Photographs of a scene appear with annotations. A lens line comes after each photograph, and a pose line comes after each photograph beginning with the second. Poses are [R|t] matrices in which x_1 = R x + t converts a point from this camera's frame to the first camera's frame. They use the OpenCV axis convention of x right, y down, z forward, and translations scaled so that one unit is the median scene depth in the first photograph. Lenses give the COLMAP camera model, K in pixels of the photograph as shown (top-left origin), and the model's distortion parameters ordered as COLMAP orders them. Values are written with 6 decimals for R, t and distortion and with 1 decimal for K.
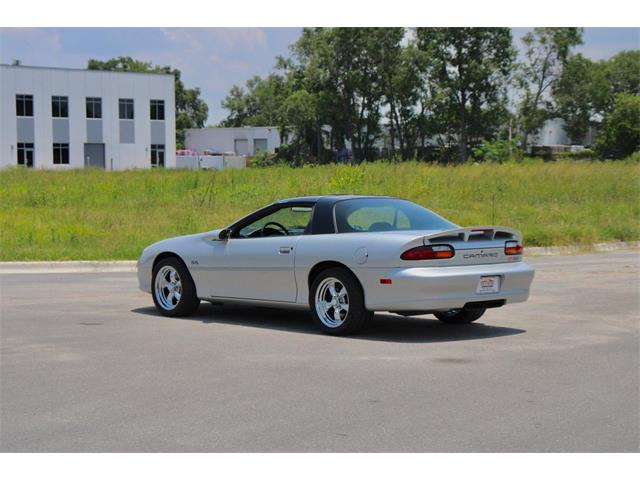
lens RADIAL K [[2138.0, 0, 320.0], [0, 2138.0, 240.0], [0, 0, 1]] dist [1.136118, -0.014938]
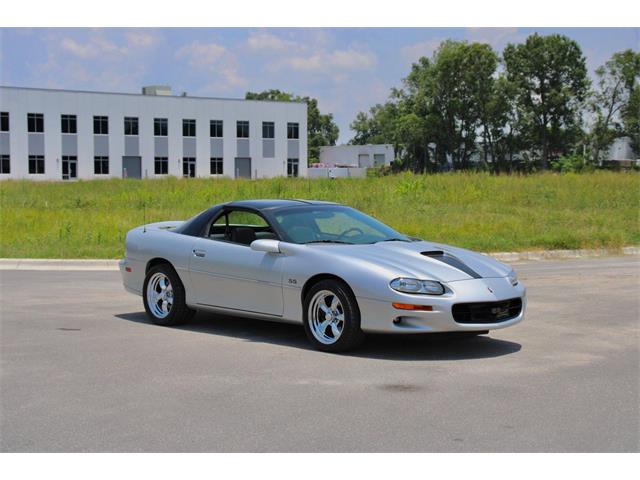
lens RADIAL K [[1495.4, 0, 320.0], [0, 1495.4, 240.0], [0, 0, 1]] dist [0.514992, 0.796710]
pose [[0.993254, 0.010807, -0.115457, 0.040169], [-0.009996, 0.999921, 0.007600, -0.003945], [0.115530, -0.006395, 0.993283, 0.140346]]
